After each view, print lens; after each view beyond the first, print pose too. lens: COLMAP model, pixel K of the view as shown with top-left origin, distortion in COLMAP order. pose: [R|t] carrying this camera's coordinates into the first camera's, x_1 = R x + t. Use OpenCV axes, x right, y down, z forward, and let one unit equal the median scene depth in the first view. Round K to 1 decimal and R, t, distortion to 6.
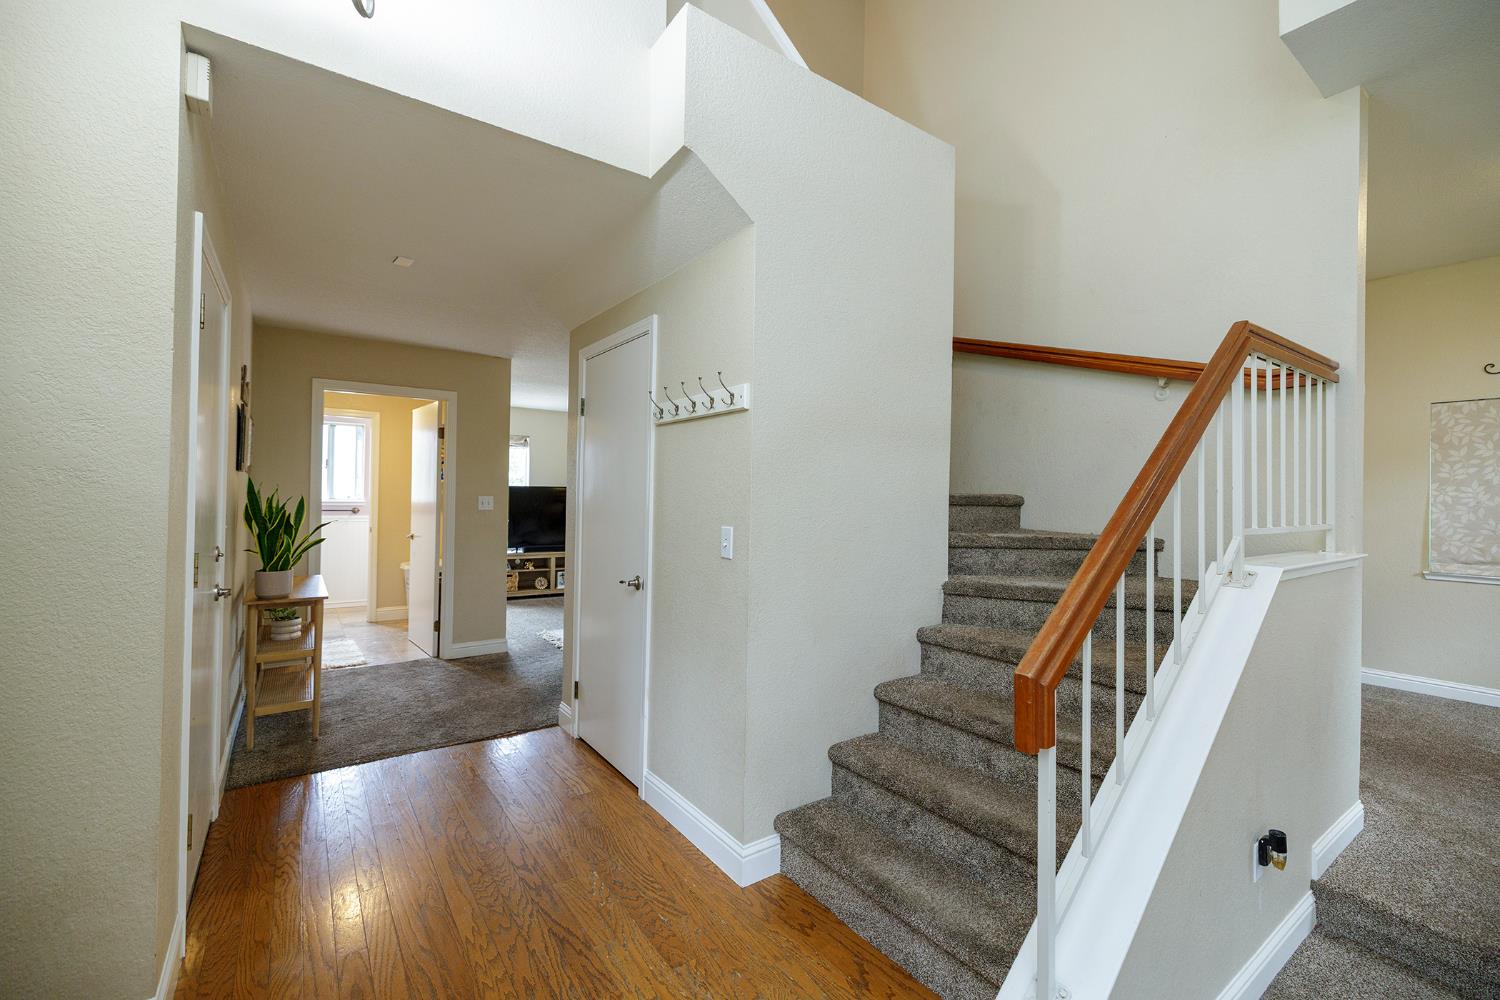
lens RADIAL K [[626.5, 0, 742.3], [0, 626.5, 494.3], [0, 0, 1]] dist [-0.000882, -0.000402]
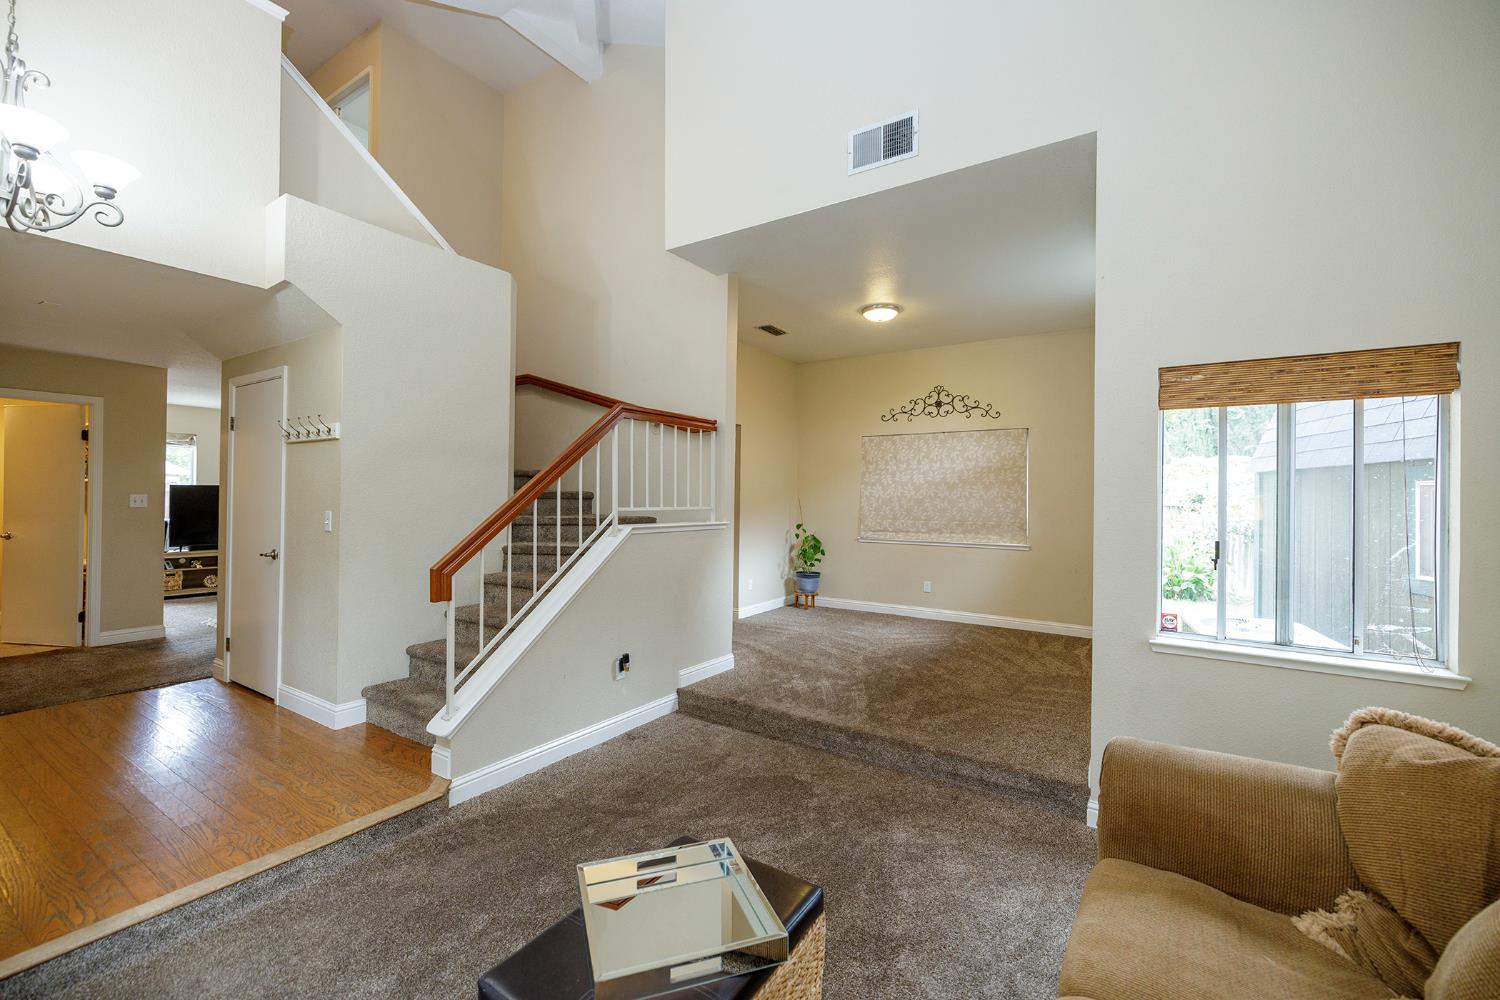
lens RADIAL K [[630.2, 0, 744.5], [0, 630.2, 497.6], [0, 0, 1]] dist [-0.000587, -0.000954]
pose [[0.931675, -0.005450, 0.363251, 0.301695], [0.003081, 0.999970, 0.007100, 0.006861], [-0.363279, -0.005496, 0.931664, -0.694999]]
